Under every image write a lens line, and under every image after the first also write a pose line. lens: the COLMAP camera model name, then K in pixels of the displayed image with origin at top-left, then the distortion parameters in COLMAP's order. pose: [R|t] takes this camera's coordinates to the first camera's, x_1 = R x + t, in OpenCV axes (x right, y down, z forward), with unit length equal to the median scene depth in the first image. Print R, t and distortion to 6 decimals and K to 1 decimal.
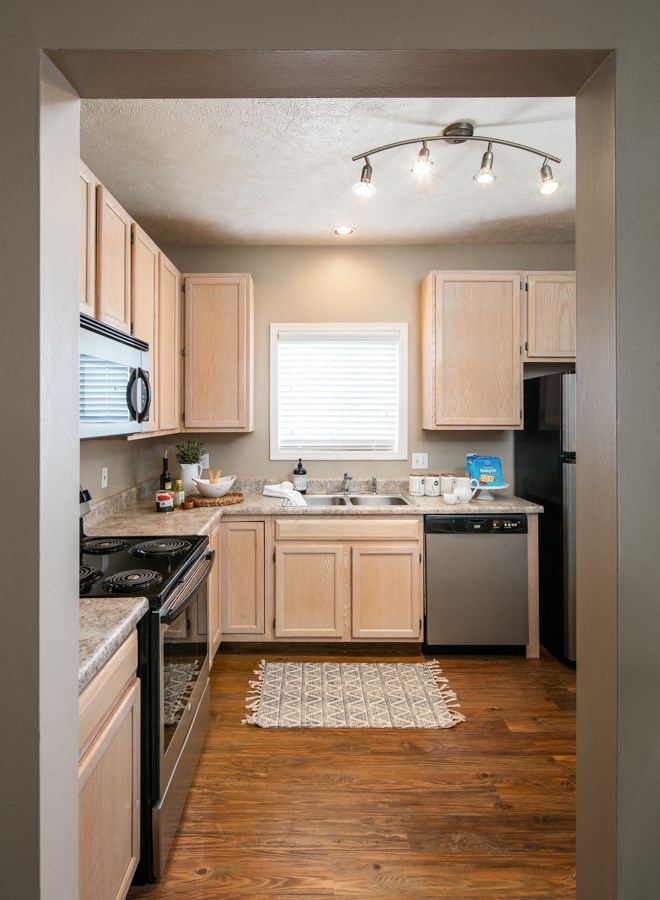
lens RADIAL K [[481.8, 0, 325.6], [0, 481.8, 451.9], [0, 0, 1]] dist [0.021905, 0.000578]
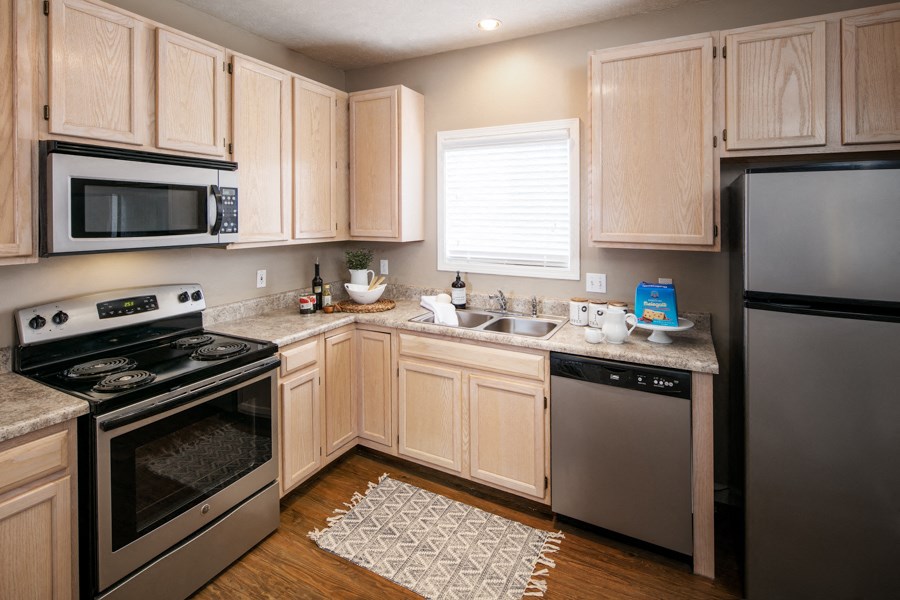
lens RADIAL K [[441.3, 0, 460.4], [0, 441.3, 247.6], [0, 0, 1]] dist [0.011054, -0.002642]
pose [[0.883229, 0.039839, -0.467247, 0.404418], [-0.043552, 0.999047, 0.002855, -0.039918], [0.466915, 0.017828, 0.884122, 0.258774]]
